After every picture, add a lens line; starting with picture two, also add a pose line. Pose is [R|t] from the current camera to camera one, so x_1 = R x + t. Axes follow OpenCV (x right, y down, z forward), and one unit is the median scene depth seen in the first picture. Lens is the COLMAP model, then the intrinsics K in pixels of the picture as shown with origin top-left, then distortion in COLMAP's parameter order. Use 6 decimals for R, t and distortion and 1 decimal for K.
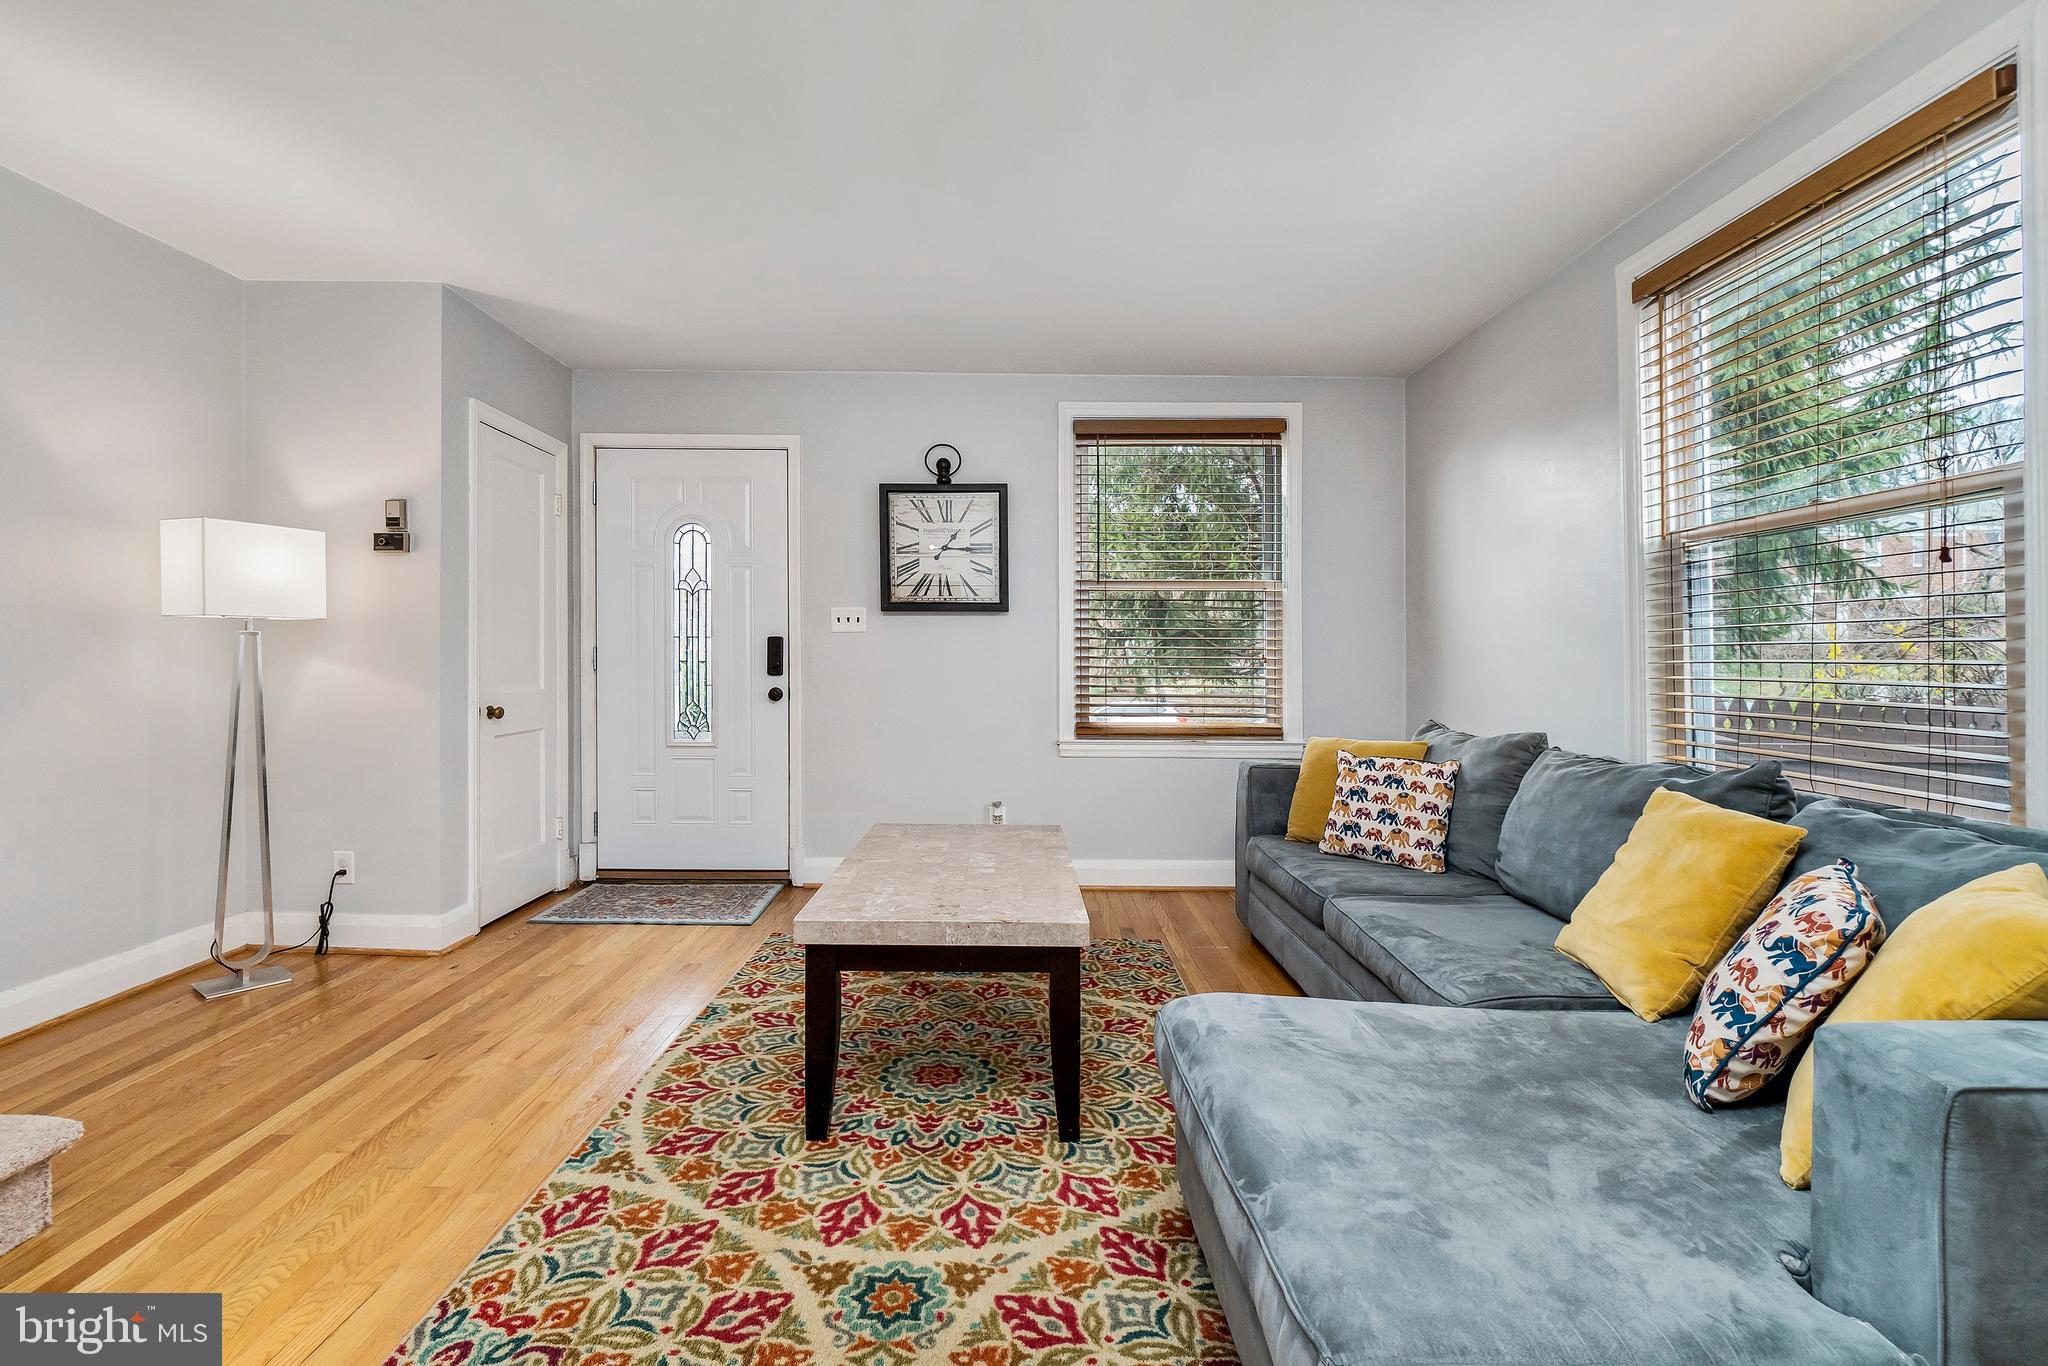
lens RADIAL K [[889.9, 0, 1003.9], [0, 889.9, 663.6], [0, 0, 1]] dist [0.003345, 0.000237]
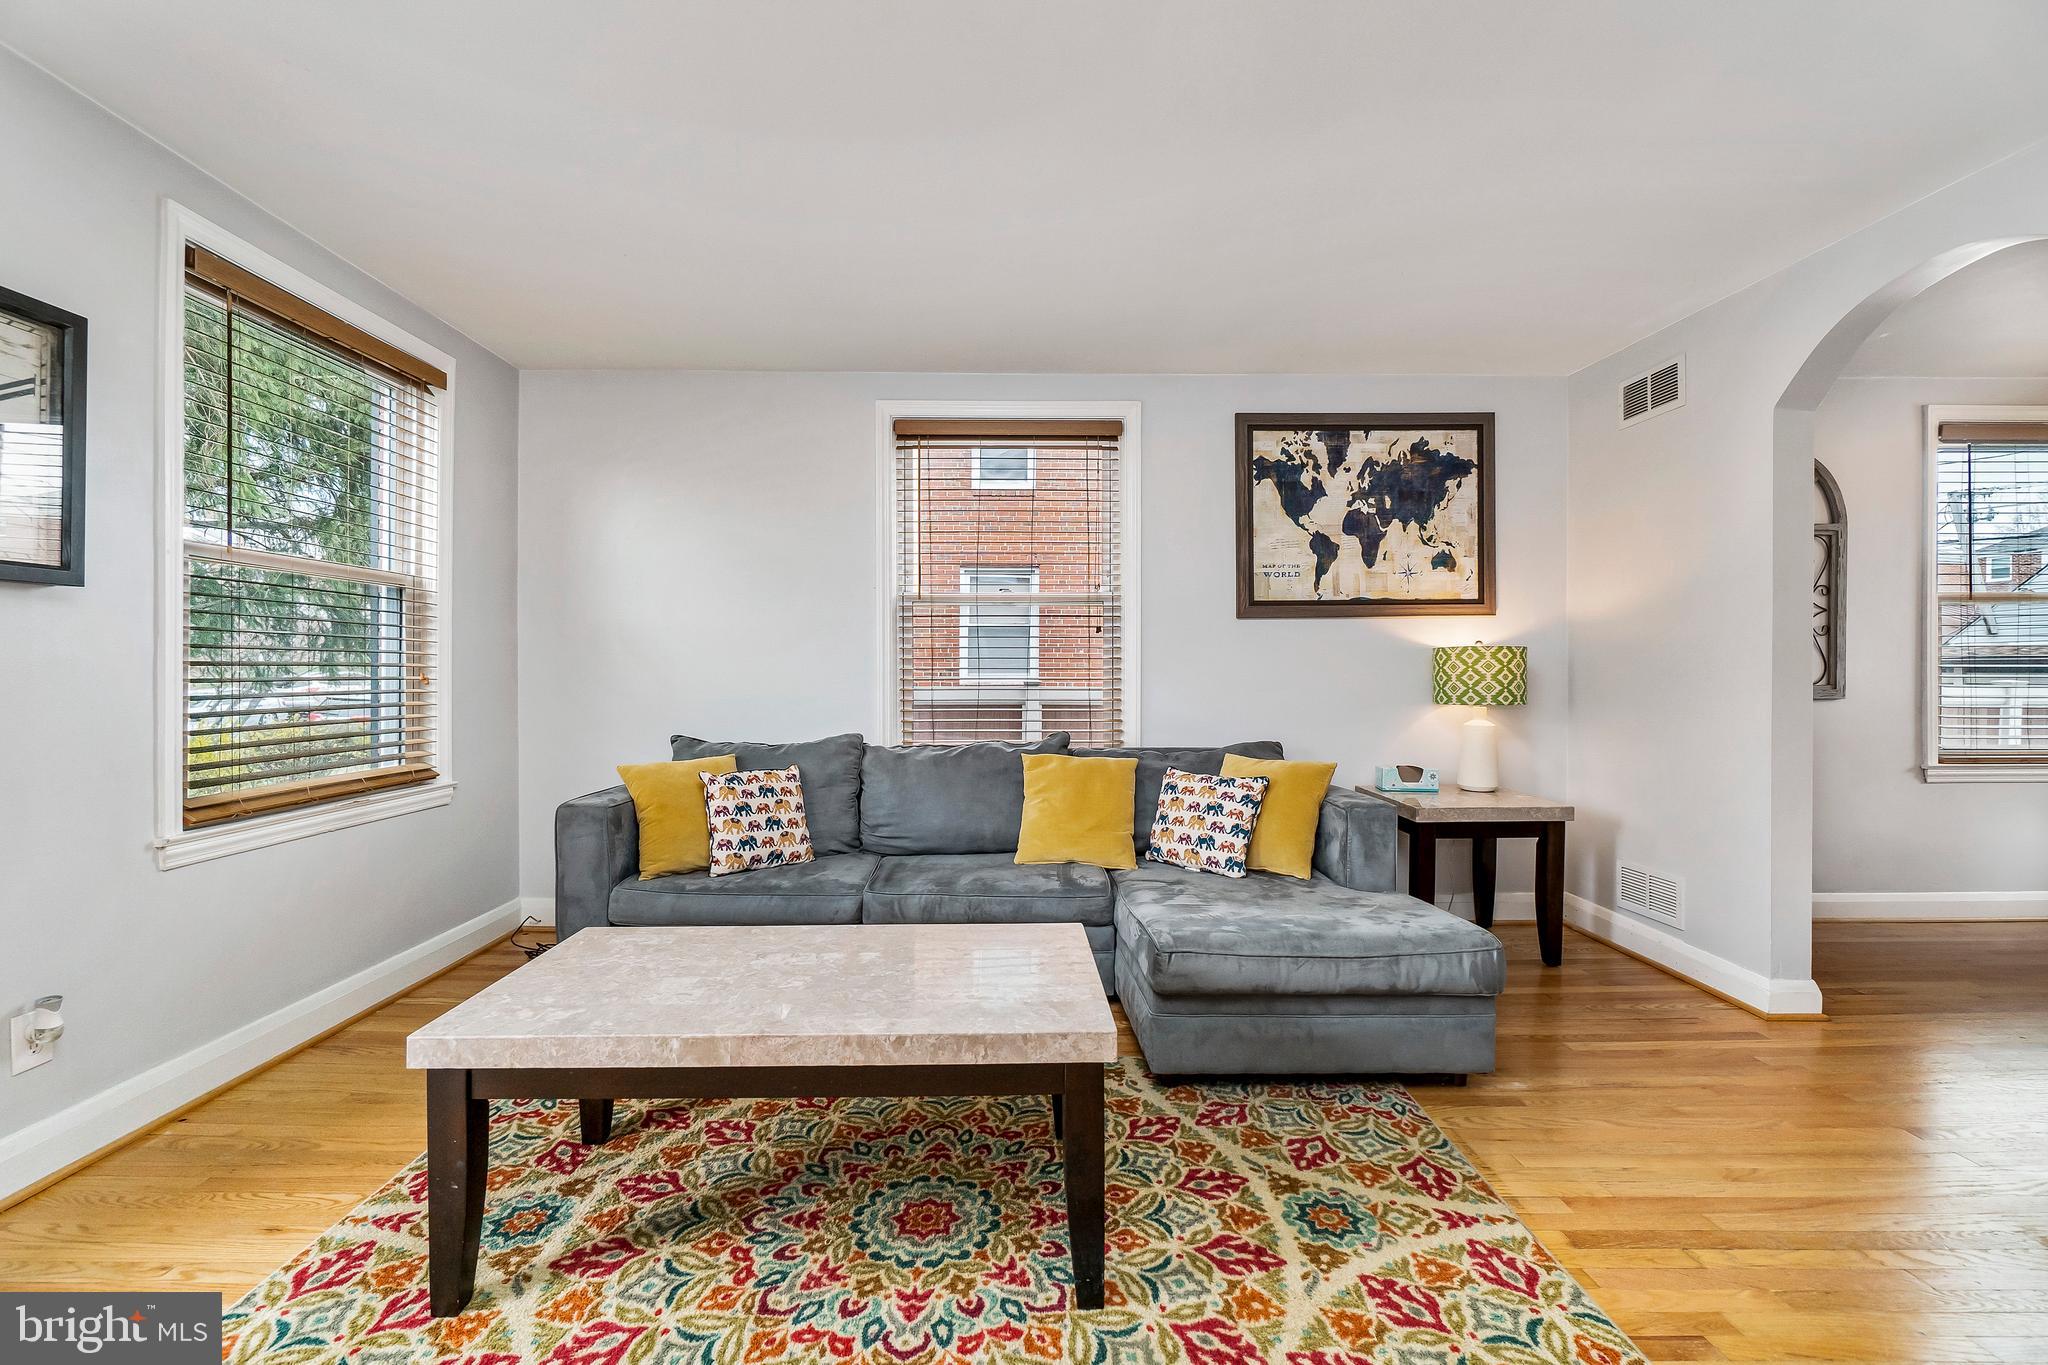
lens RADIAL K [[889.9, 0, 1007.5], [0, 889.9, 674.6], [0, 0, 1]] dist [0.003345, 0.000237]
pose [[-0.010804, -0.005144, 0.999928, -1.179199], [0.004997, 0.999974, 0.005198, -0.026298], [-0.999929, 0.005053, -0.010778, 1.291058]]
